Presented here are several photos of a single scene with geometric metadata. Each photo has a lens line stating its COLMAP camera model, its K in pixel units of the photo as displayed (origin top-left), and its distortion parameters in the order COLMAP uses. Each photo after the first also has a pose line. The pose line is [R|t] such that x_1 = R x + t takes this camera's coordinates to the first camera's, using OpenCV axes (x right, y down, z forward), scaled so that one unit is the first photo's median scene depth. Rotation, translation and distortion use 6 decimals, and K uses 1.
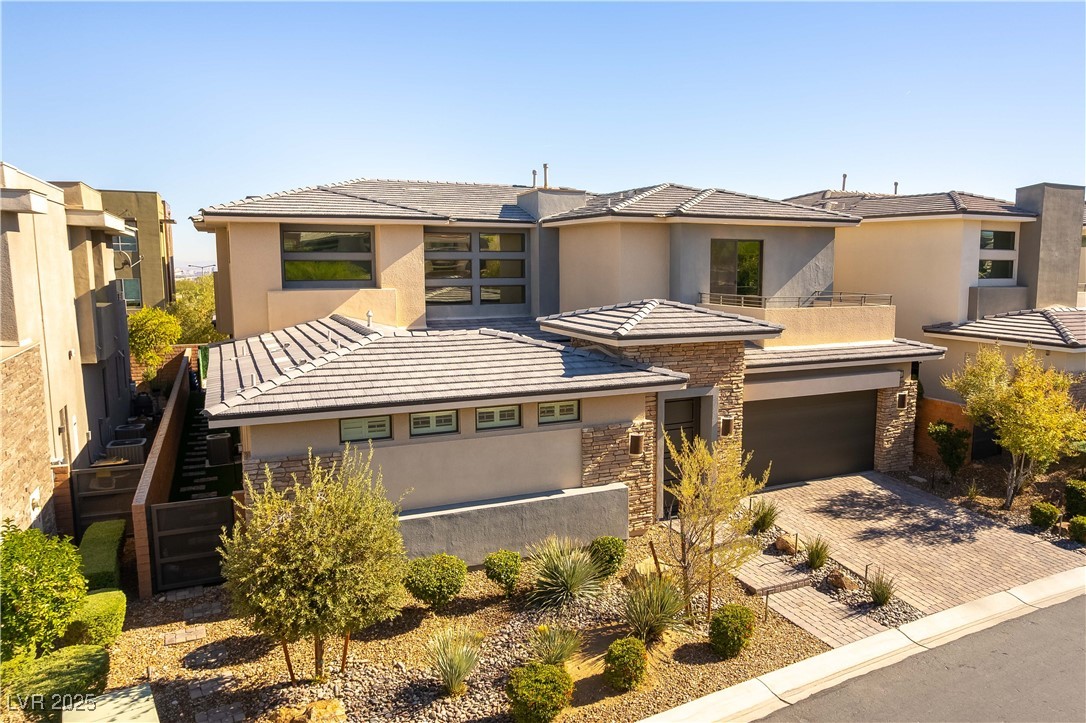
lens RADIAL K [[707.6, 0, 543.1], [0, 707.6, 341.4], [0, 0, 1]] dist [-0.023802, -0.001183]
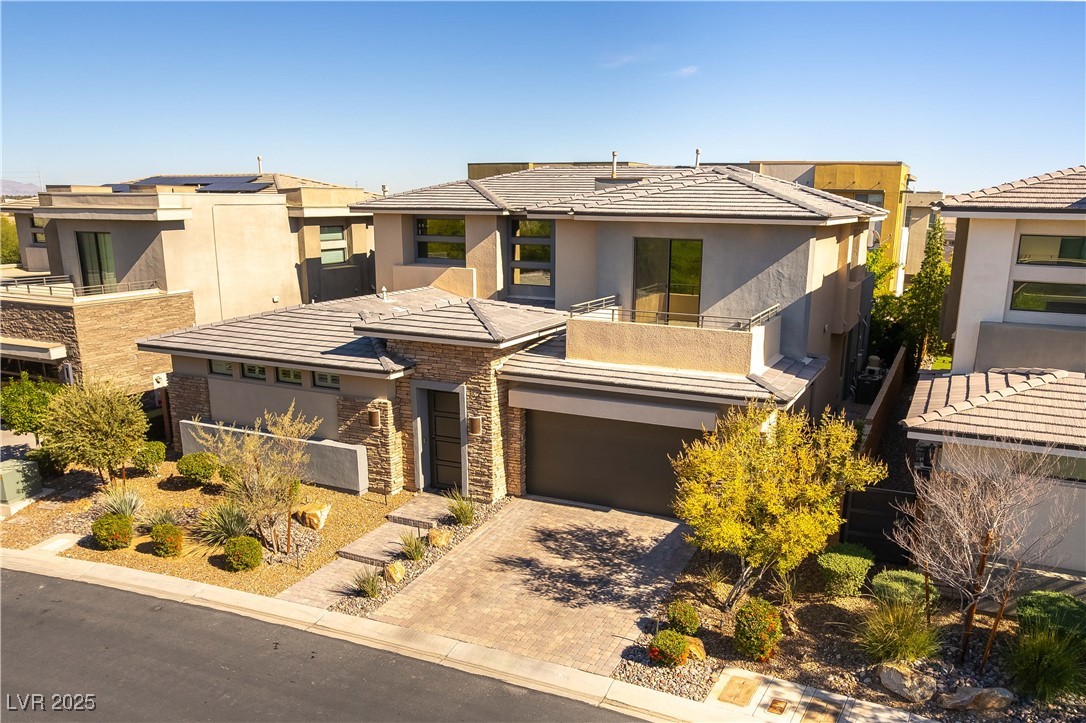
lens RADIAL K [[709.5, 0, 543.0], [0, 709.5, 361.5], [0, 0, 1]] dist [-0.030806, 0.002863]
pose [[0.705174, 0.152768, -0.692381, 1.052515], [-0.088984, 0.987860, 0.127335, -0.117452], [0.703429, -0.028183, 0.710207, 0.319006]]
